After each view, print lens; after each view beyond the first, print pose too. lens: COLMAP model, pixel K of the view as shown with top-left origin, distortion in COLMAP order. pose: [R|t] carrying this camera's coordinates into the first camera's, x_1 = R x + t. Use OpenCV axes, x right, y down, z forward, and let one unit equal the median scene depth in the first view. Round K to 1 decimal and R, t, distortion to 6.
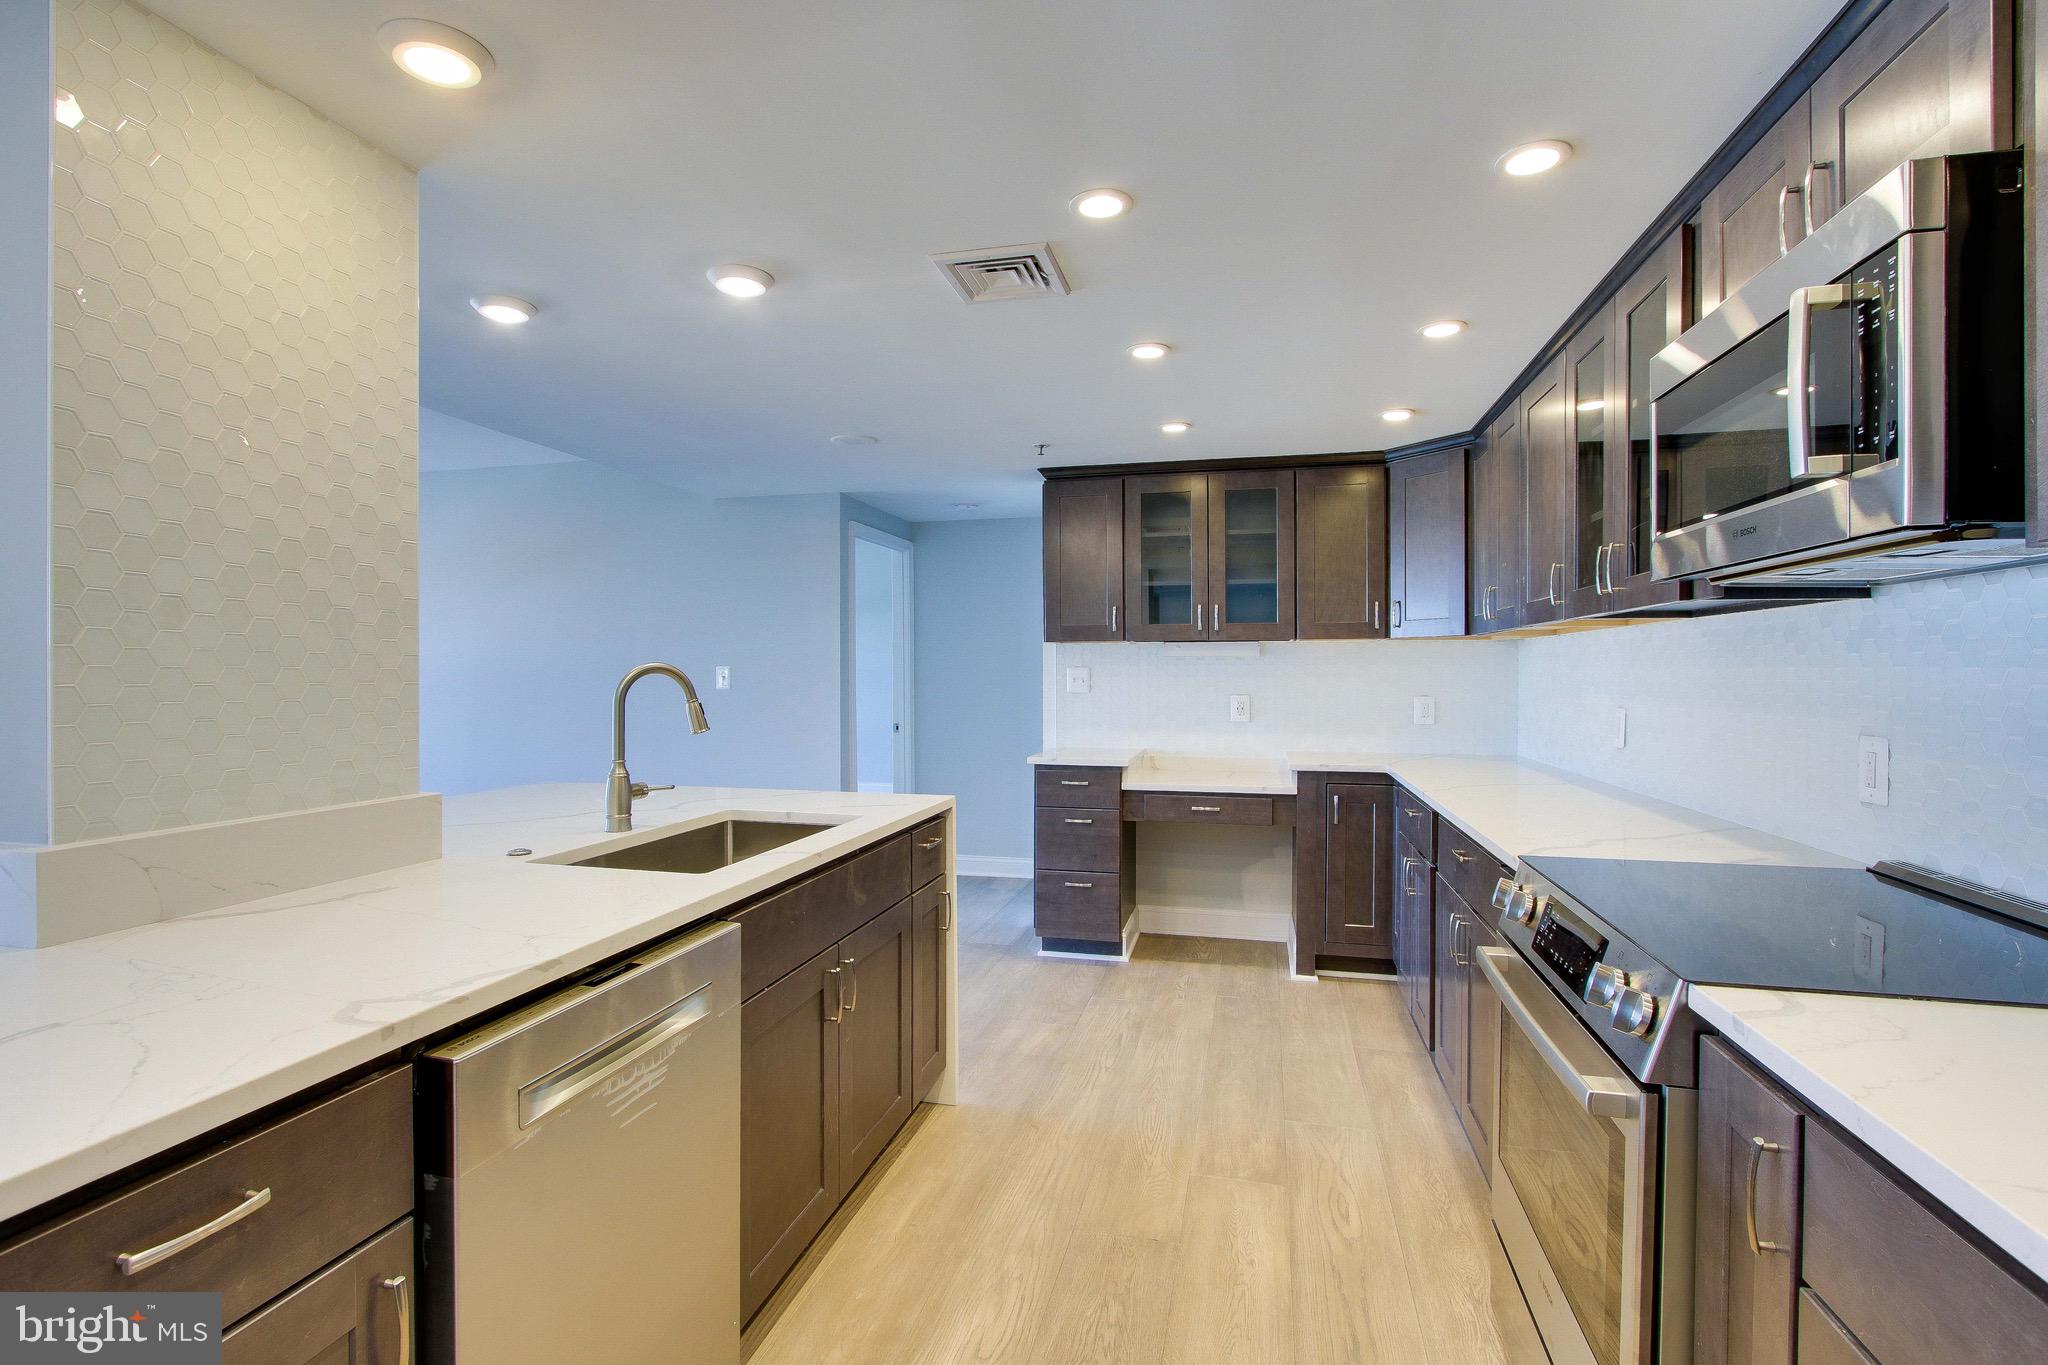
lens RADIAL K [[947.7, 0, 1018.8], [0, 947.7, 688.2], [0, 0, 1]] dist [-0.015895, 0.002134]
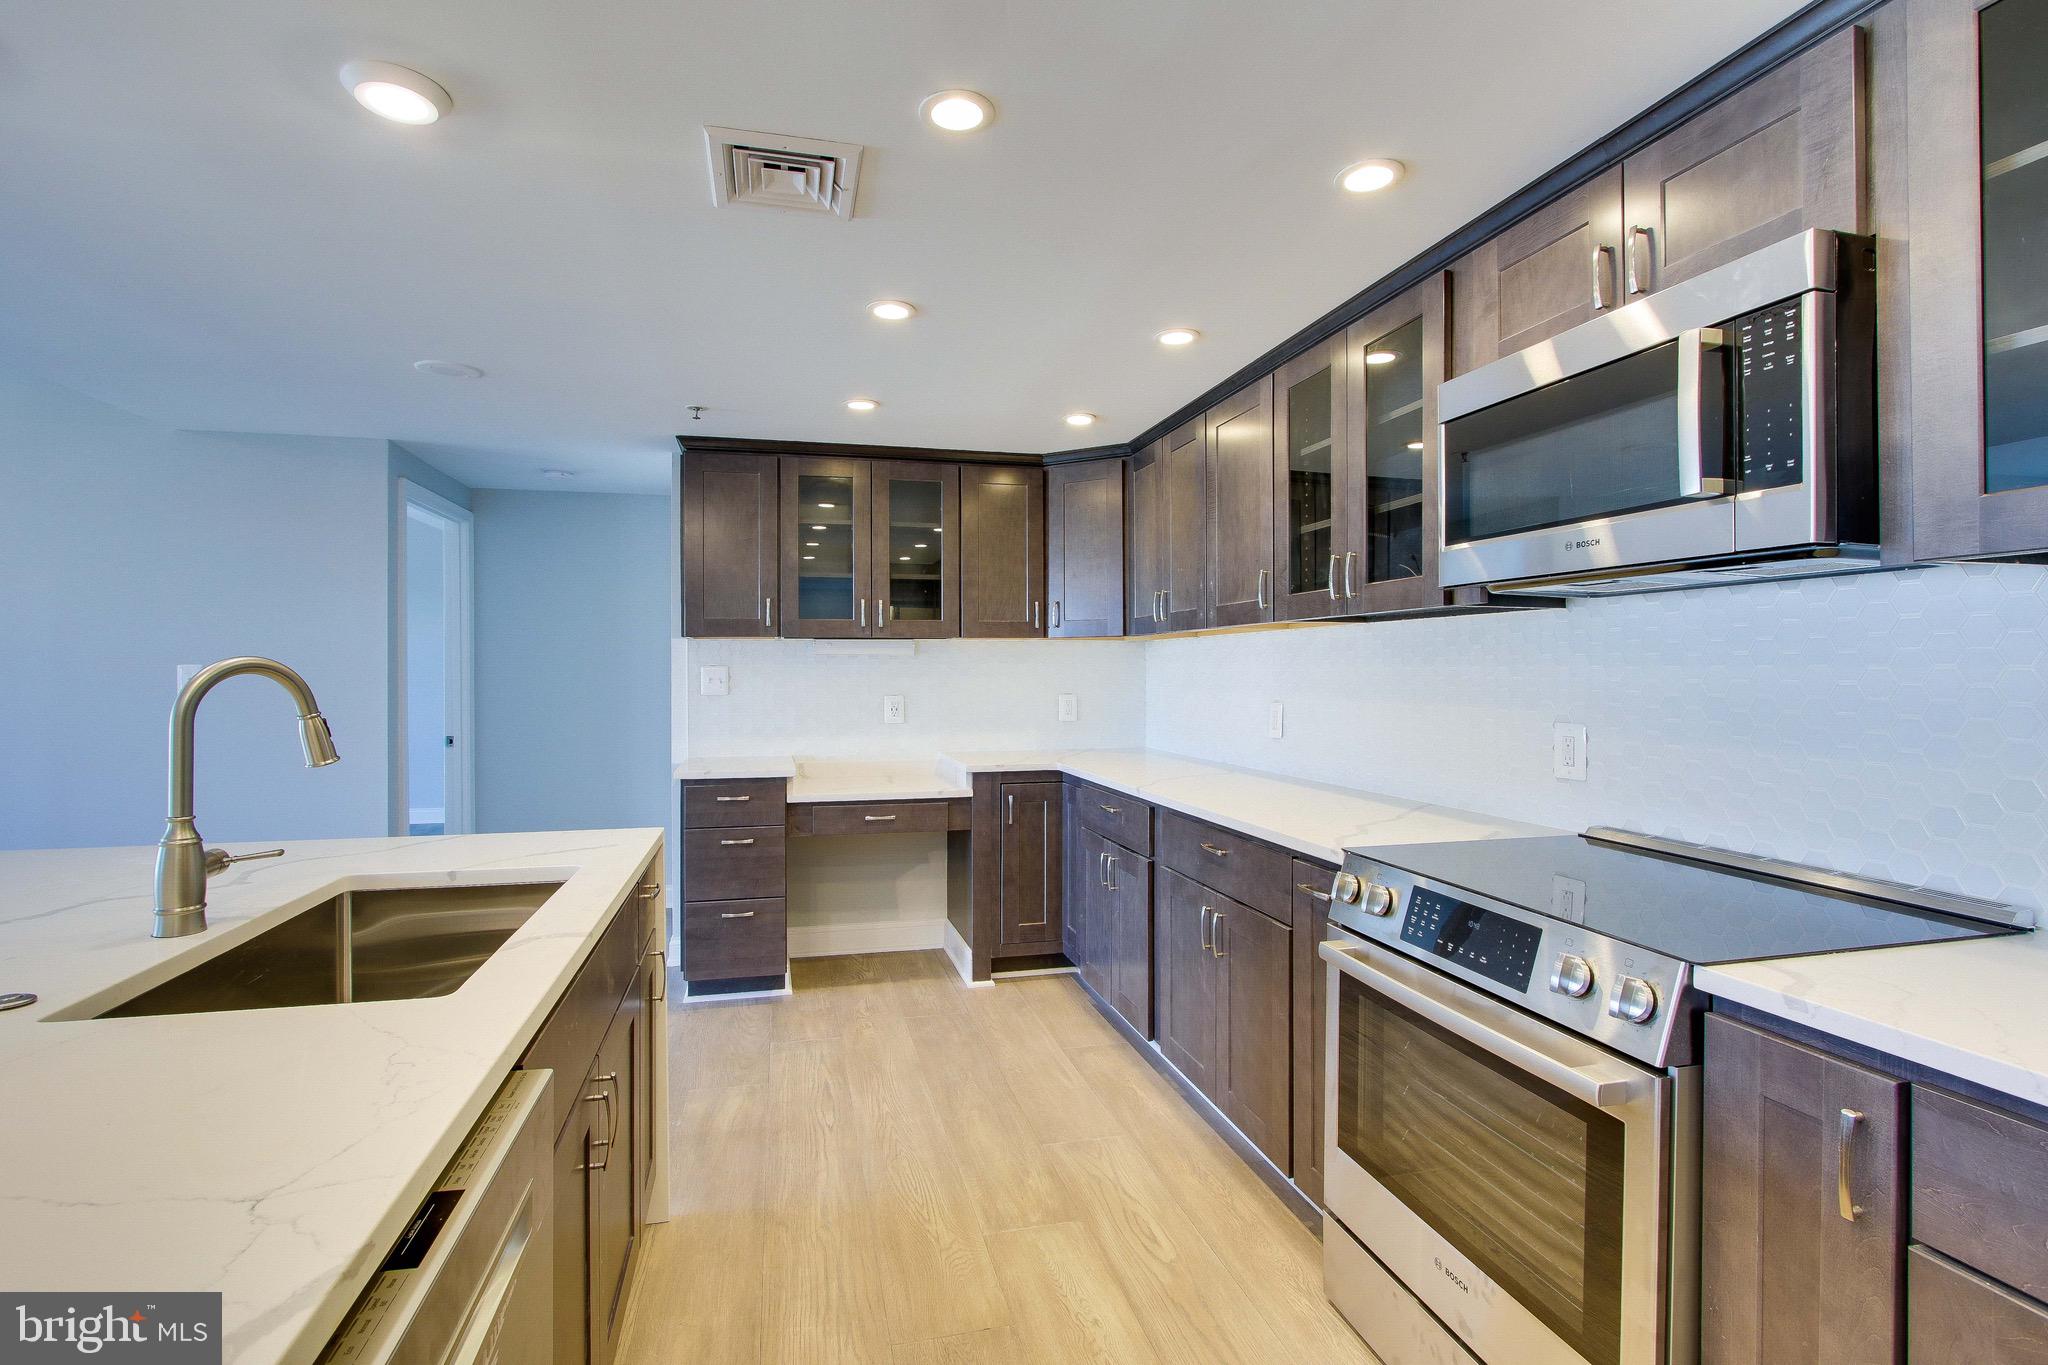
lens RADIAL K [[947.7, 0, 1006.1], [0, 947.7, 675.9], [0, 0, 1]] dist [-0.015895, 0.002134]
pose [[0.885587, -0.004233, 0.464455, -0.204839], [0.009862, 0.999904, -0.009690, -0.003332], [-0.464370, 0.013161, 0.885544, 0.190334]]
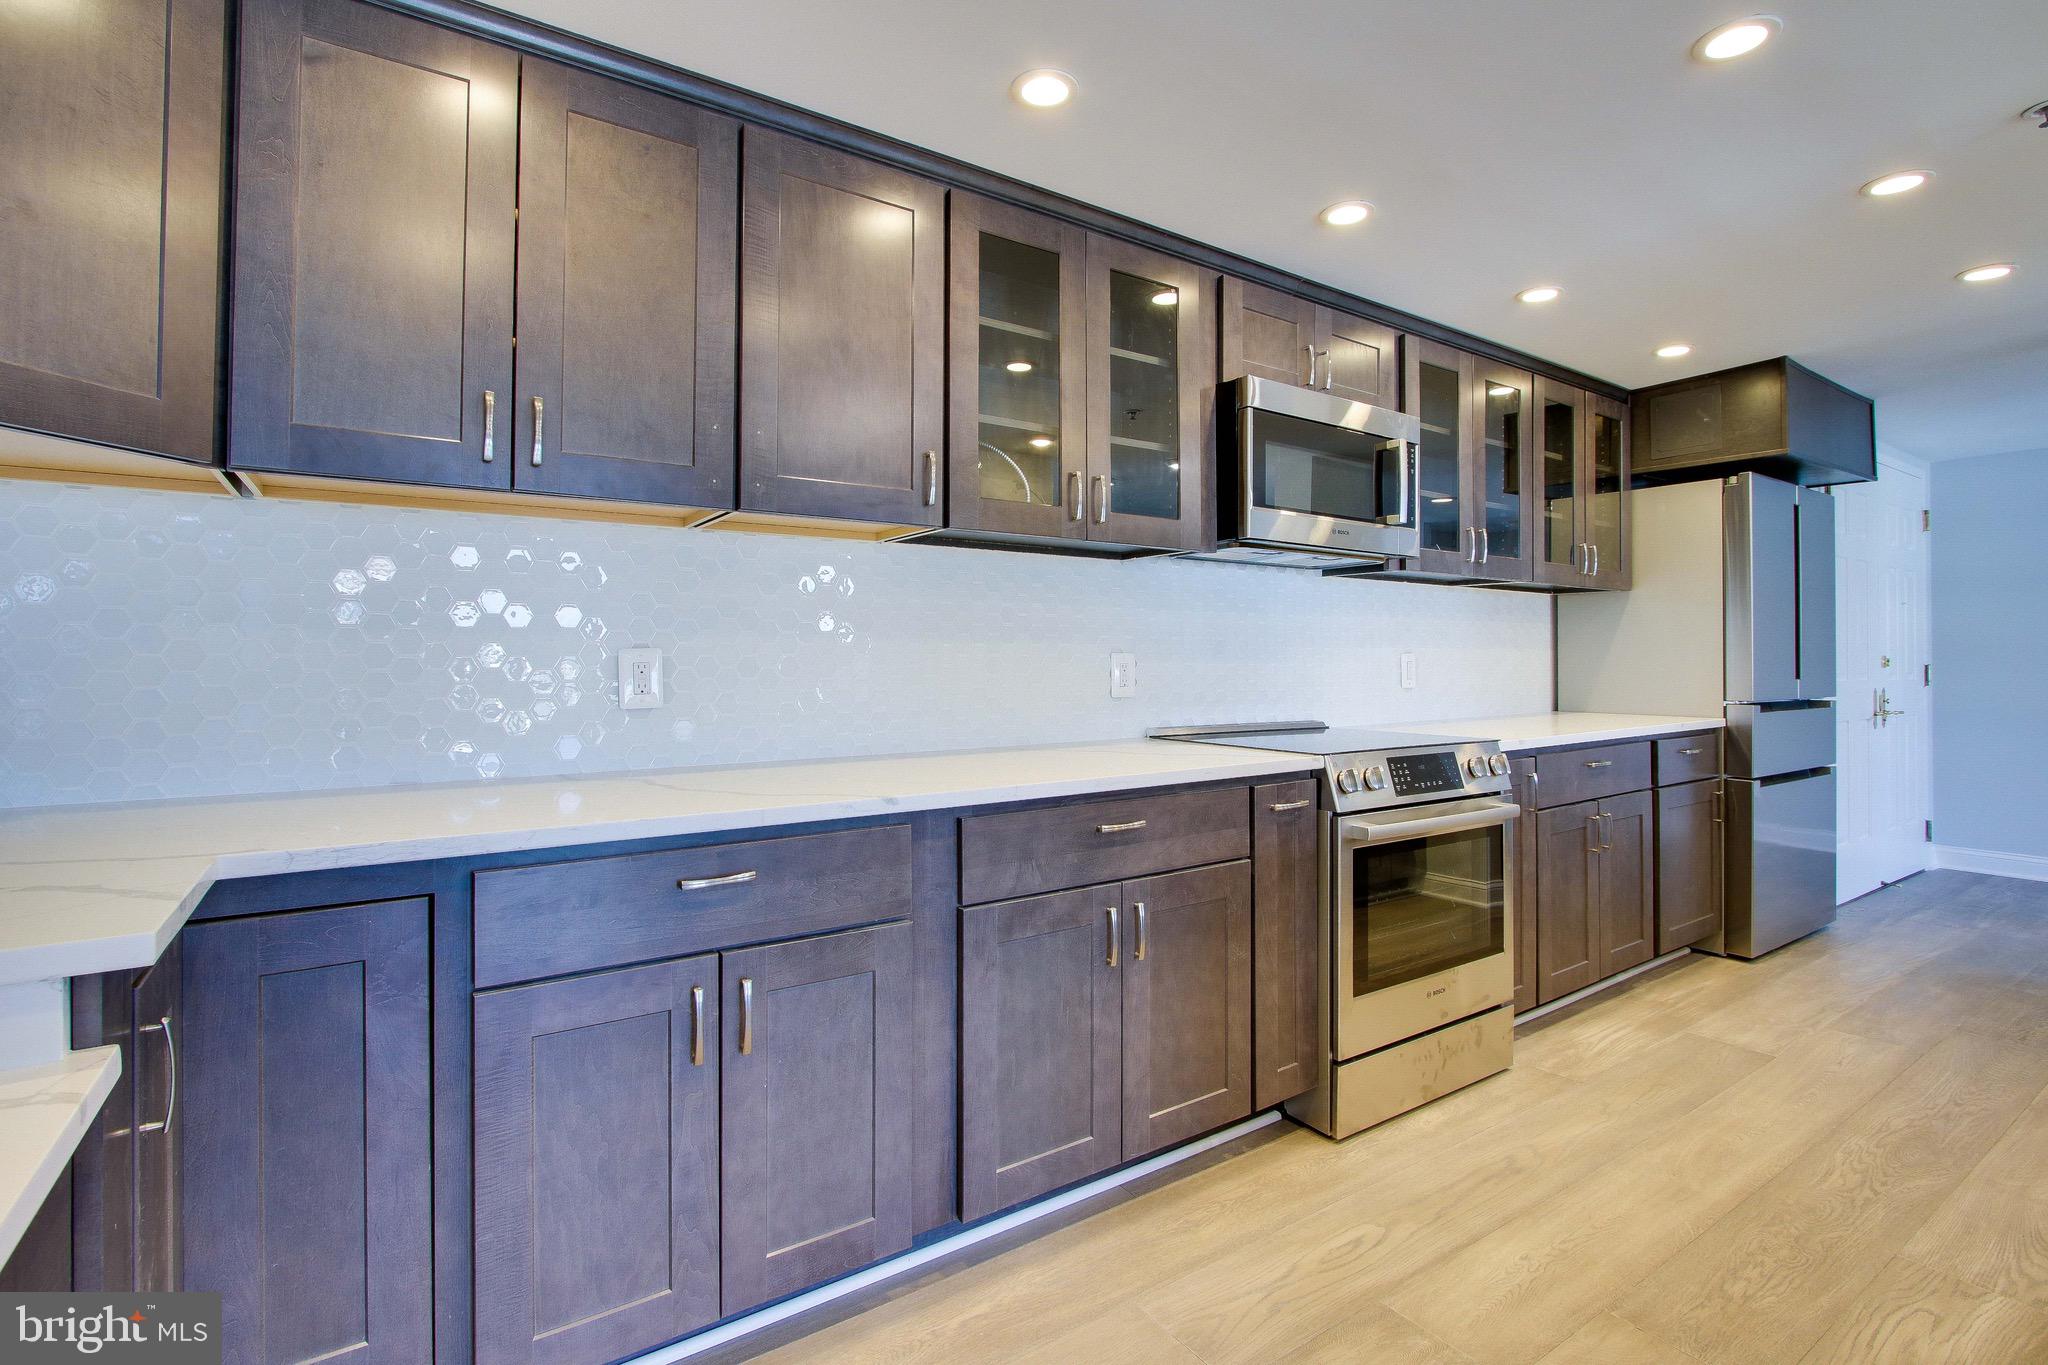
lens RADIAL K [[947.7, 0, 1027.3], [0, 947.7, 652.0], [0, 0, 1]] dist [-0.015895, 0.002134]
pose [[-0.743726, 0.002727, 0.668479, 0.004793], [0.009655, 0.999931, 0.006662, 0.027716], [-0.668415, 0.011409, -0.743701, 1.620757]]
